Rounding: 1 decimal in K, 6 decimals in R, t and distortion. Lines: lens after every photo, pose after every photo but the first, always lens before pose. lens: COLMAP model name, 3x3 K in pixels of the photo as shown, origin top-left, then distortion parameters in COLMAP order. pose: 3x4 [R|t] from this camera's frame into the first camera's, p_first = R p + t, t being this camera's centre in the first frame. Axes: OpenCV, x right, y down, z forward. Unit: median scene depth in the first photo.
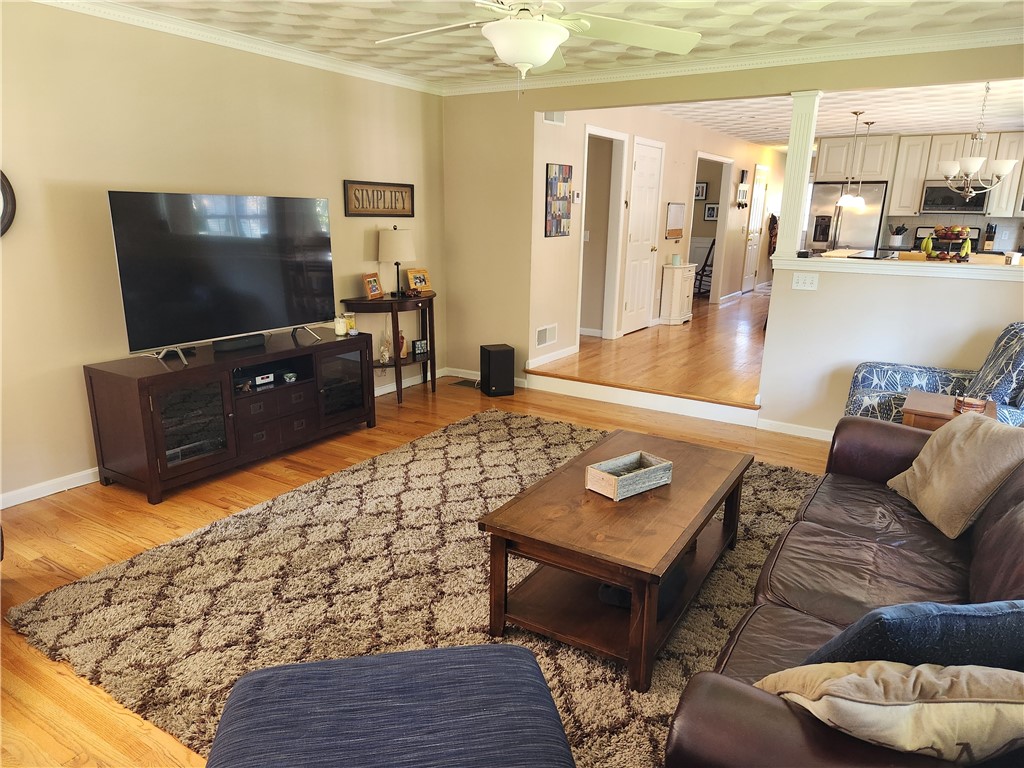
lens RADIAL K [[676.5, 0, 512.0], [0, 676.5, 384.0], [0, 0, 1]] dist [0.071925, -0.062089]
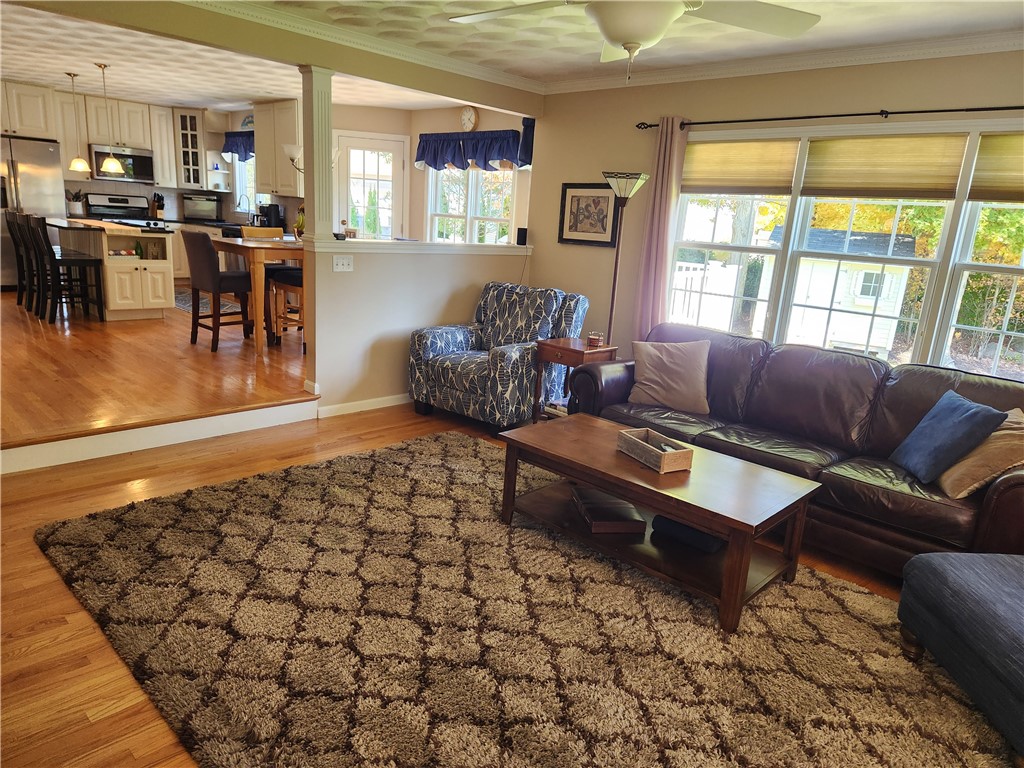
lens RADIAL K [[676.5, 0, 512.0], [0, 676.5, 384.0], [0, 0, 1]] dist [0.071925, -0.062089]
pose [[0.216594, -0.240338, 0.946216, -0.562246], [0.181990, 0.962174, 0.202733, -0.148725], [-0.959149, 0.128291, 0.252140, 0.570982]]
